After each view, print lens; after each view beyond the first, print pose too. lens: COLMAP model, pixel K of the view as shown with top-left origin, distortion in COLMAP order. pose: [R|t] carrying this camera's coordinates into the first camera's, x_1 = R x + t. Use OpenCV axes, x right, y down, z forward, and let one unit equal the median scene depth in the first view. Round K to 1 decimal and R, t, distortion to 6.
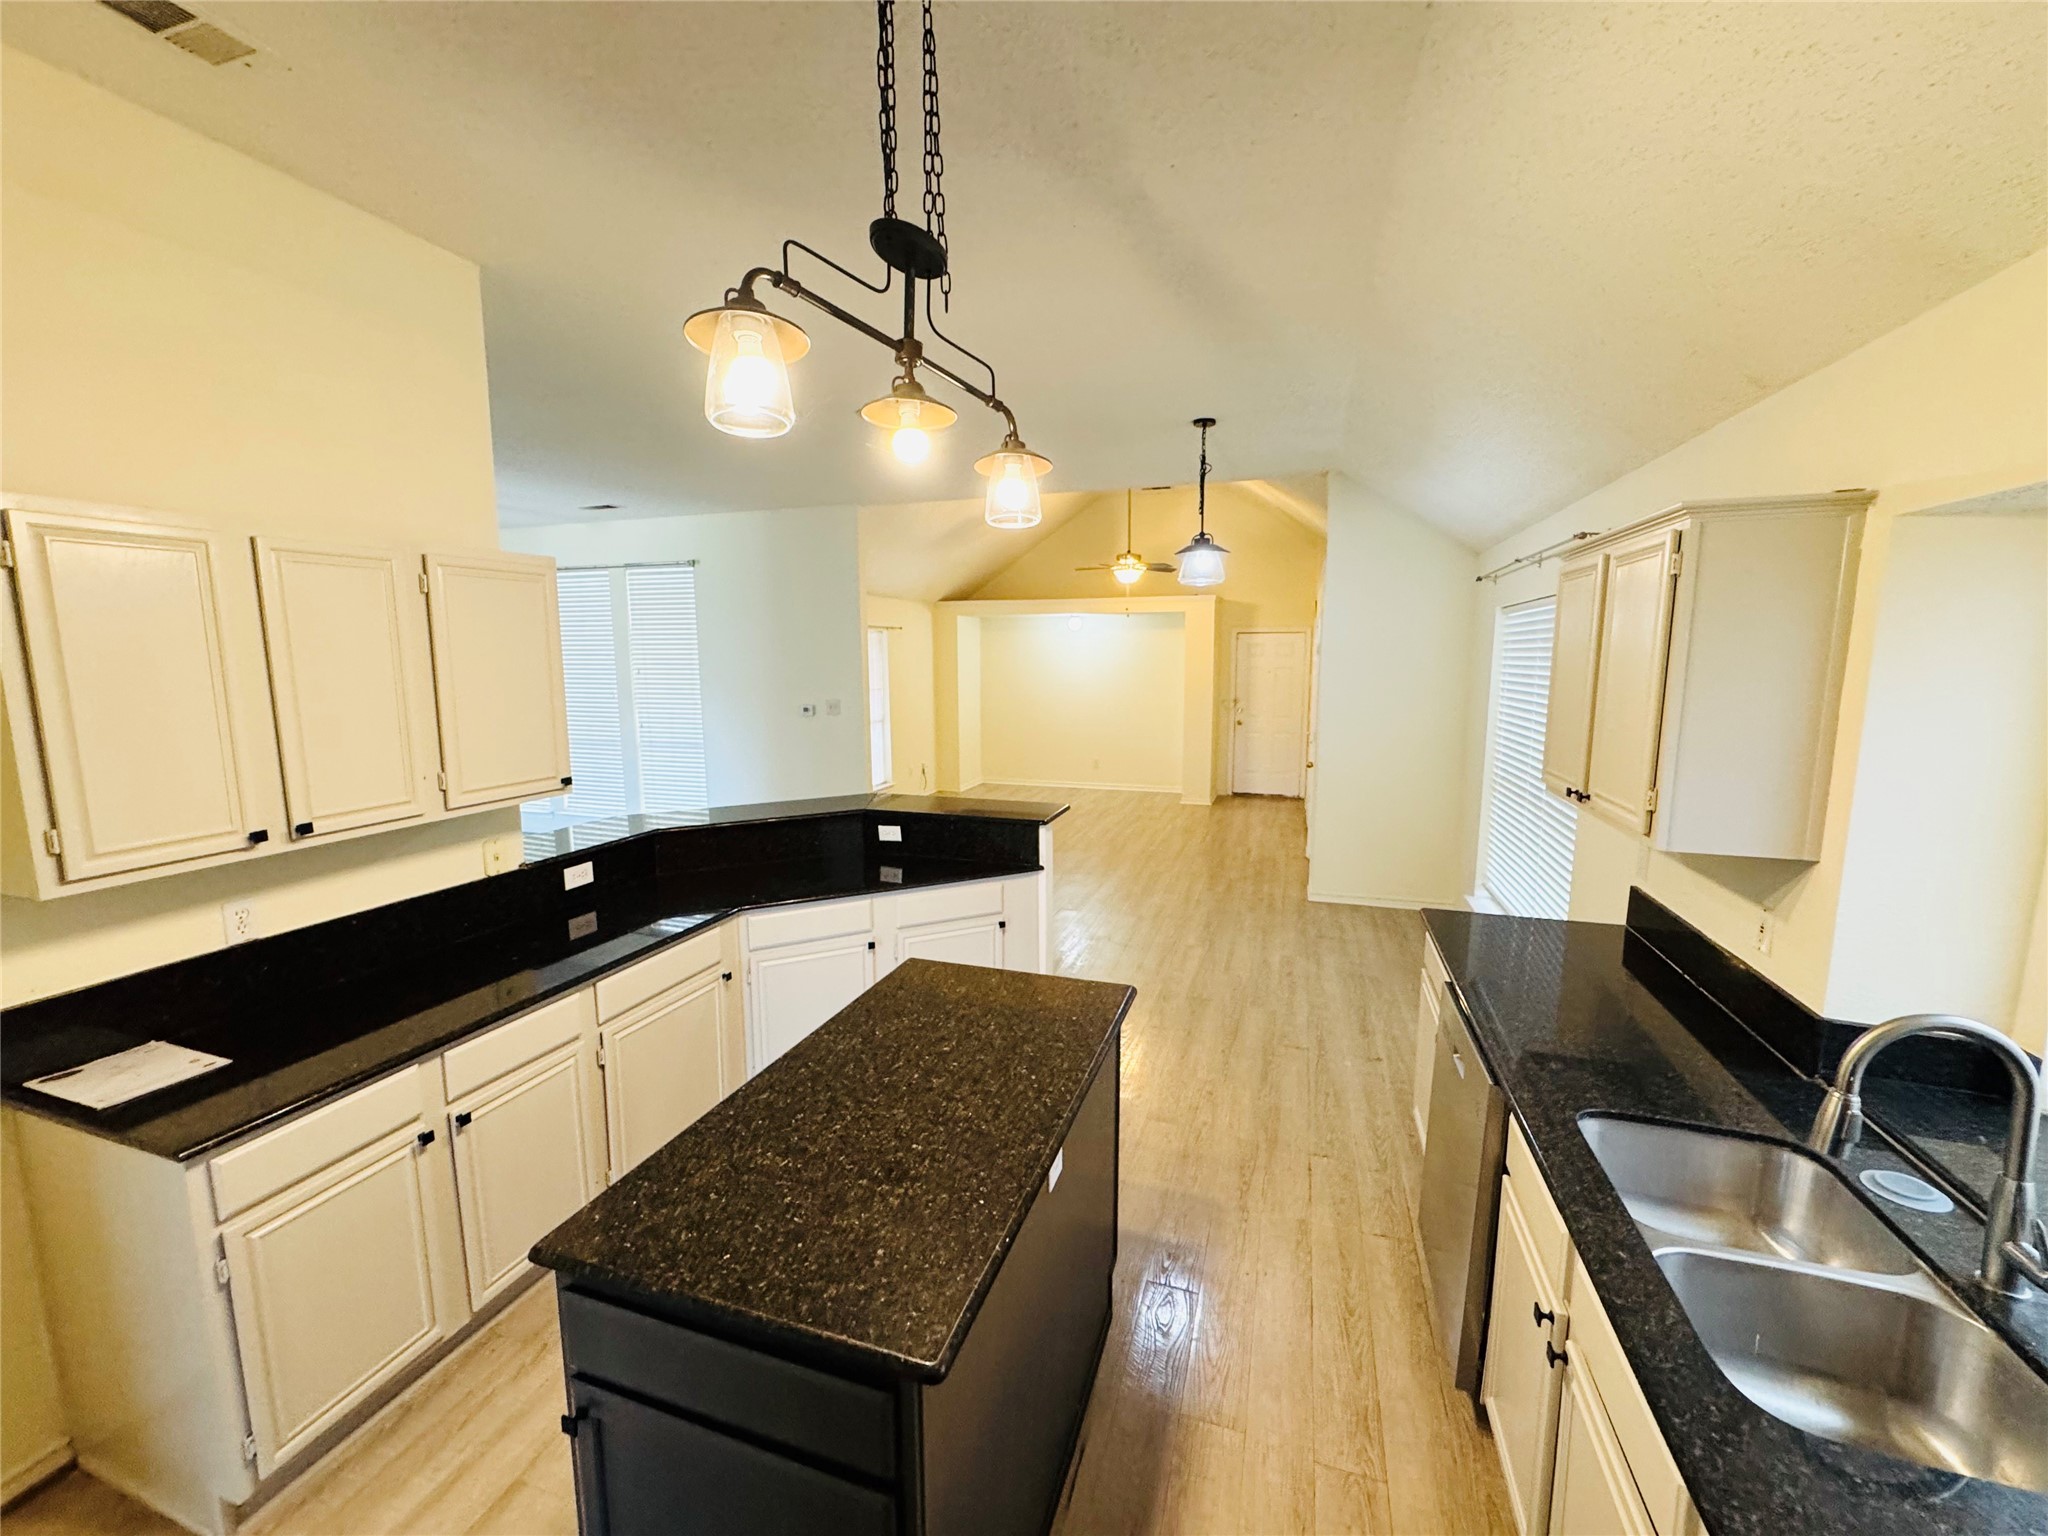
lens RADIAL K [[824.6, 0, 1024.0], [0, 824.6, 768.0], [0, 0, 1]] dist [-0.001417, -0.000252]
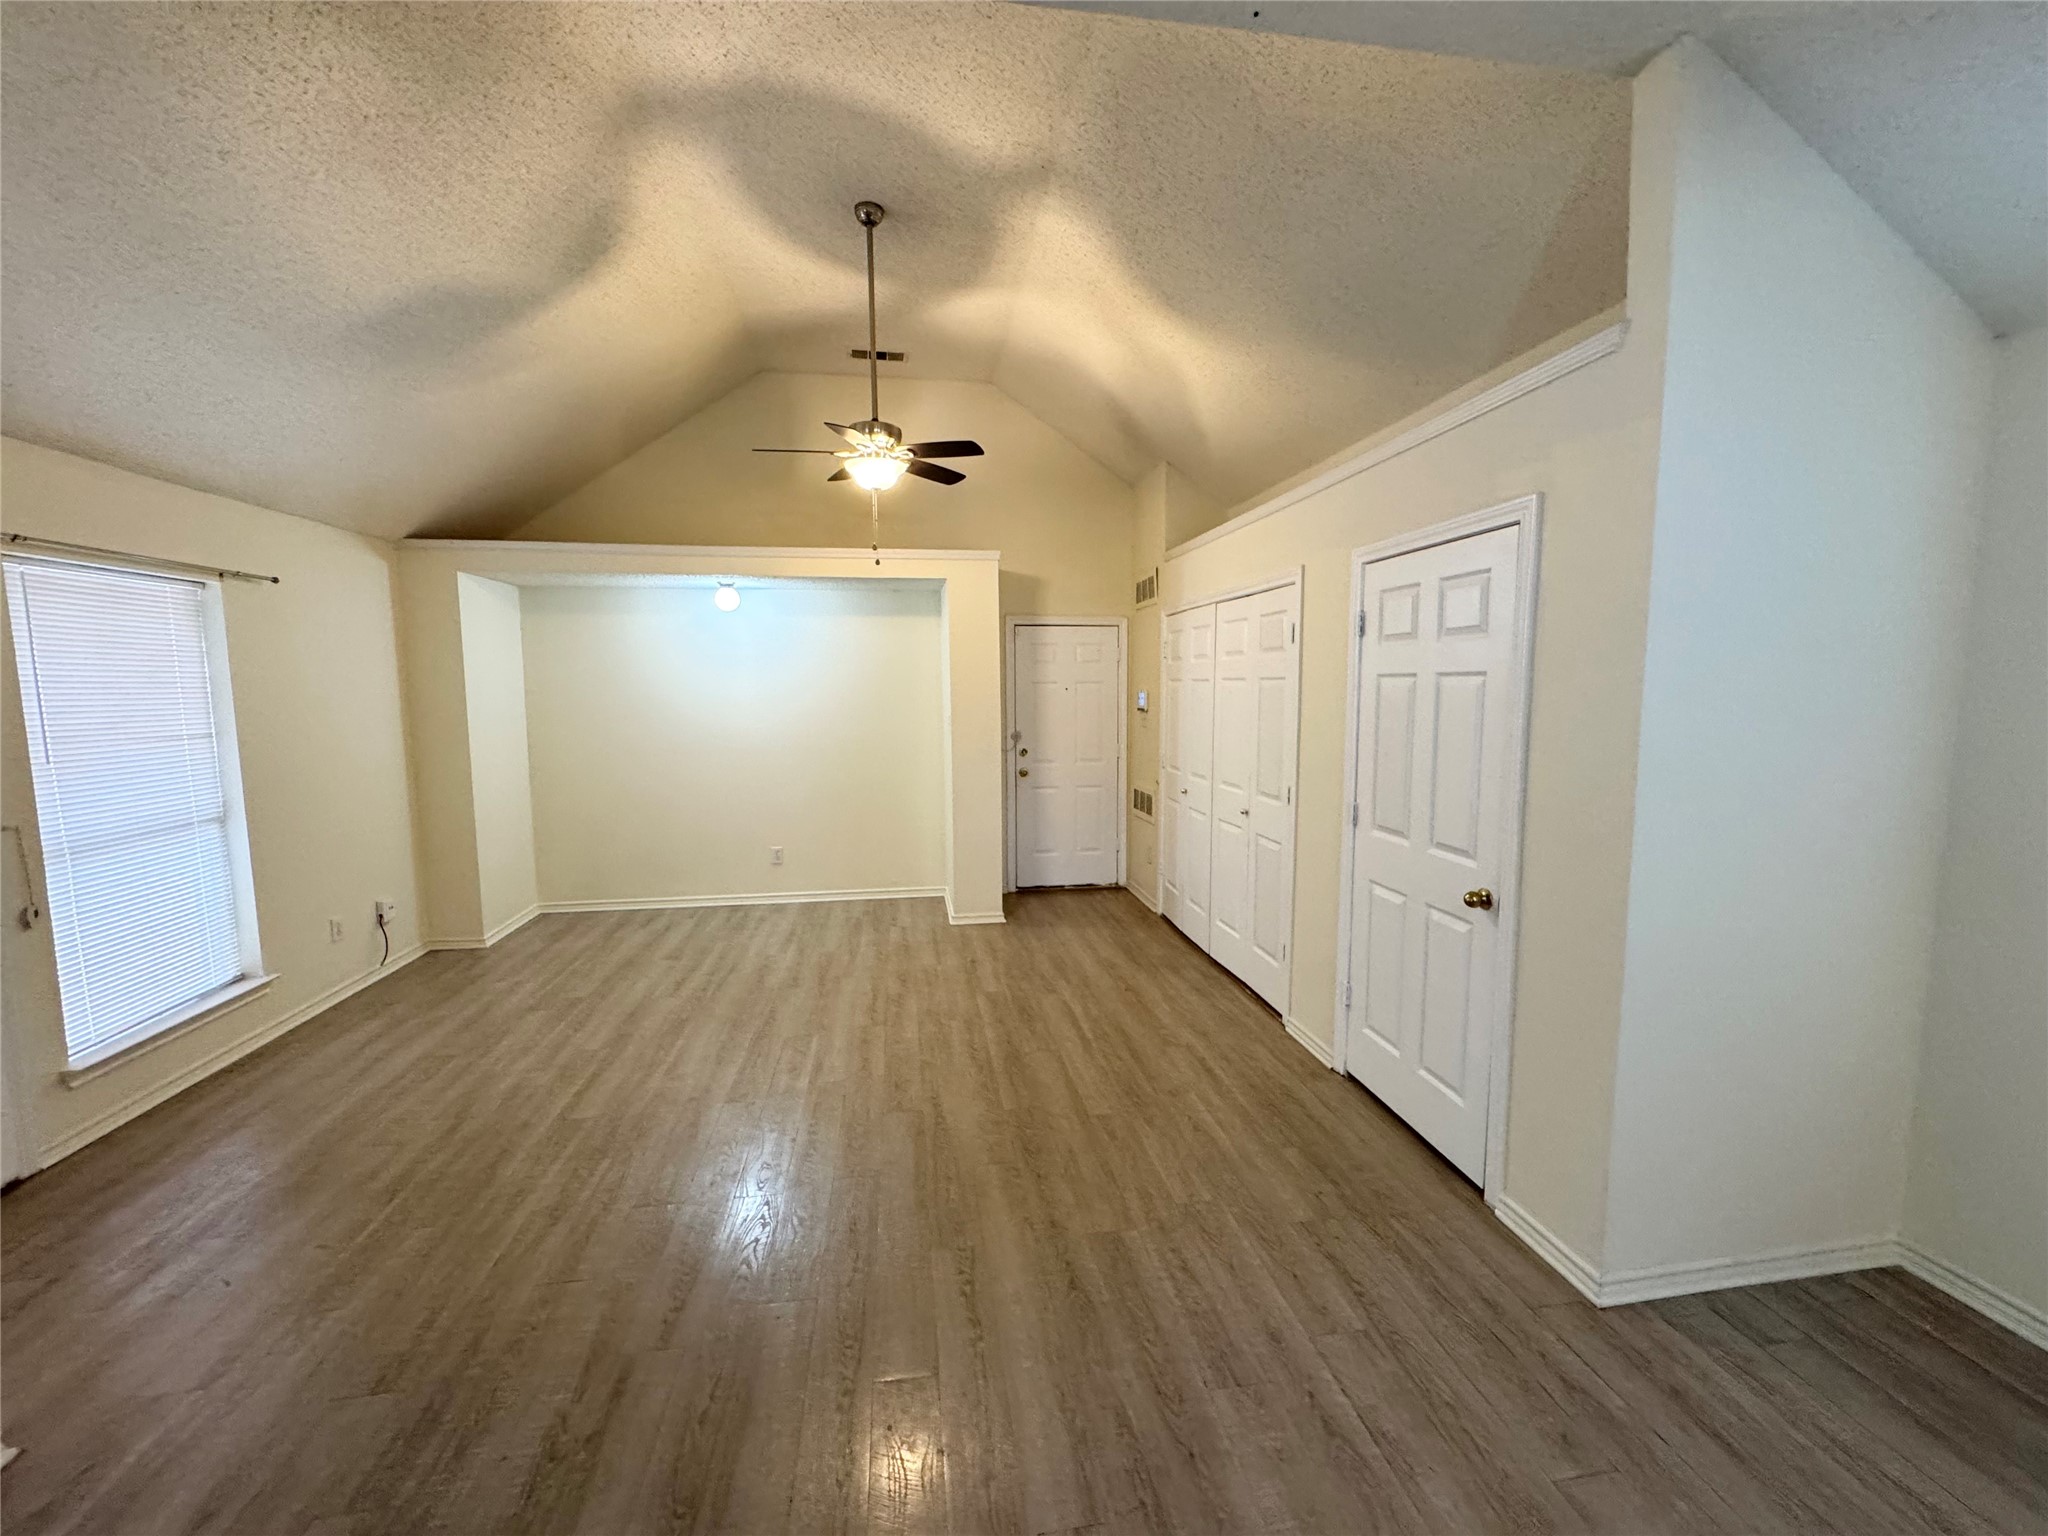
lens RADIAL K [[824.6, 0, 1024.0], [0, 824.6, 768.0], [0, 0, 1]] dist [-0.001417, -0.000252]
pose [[0.891410, -0.046786, 0.450777, -0.011736], [0.064834, 0.997591, -0.024669, -0.044750], [-0.448537, 0.051216, 0.892296, 0.471677]]
